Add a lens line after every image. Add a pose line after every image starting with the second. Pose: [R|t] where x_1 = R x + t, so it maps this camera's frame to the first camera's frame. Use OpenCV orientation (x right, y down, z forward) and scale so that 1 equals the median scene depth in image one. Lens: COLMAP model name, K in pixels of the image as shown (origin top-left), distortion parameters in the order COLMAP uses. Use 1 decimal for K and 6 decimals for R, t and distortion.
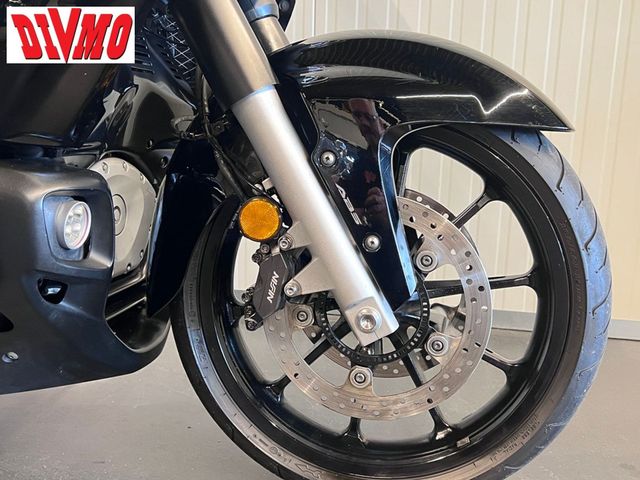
lens RADIAL K [[702.8, 0, 348.0], [0, 702.8, 238.4], [0, 0, 1]] dist [0.044731, 0.009068]
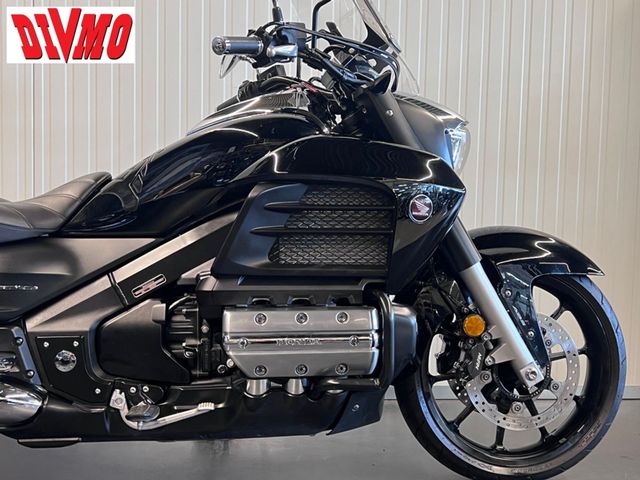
lens RADIAL K [[794.4, 0, 320.0], [0, 794.4, 240.0], [0, 0, 1]] dist [0.169494, -0.535073]
pose [[0.959818, -0.023063, 0.279674, -1.141238], [0.063843, 0.988429, -0.137595, 0.016486], [-0.273265, 0.149921, 0.950184, -1.022297]]
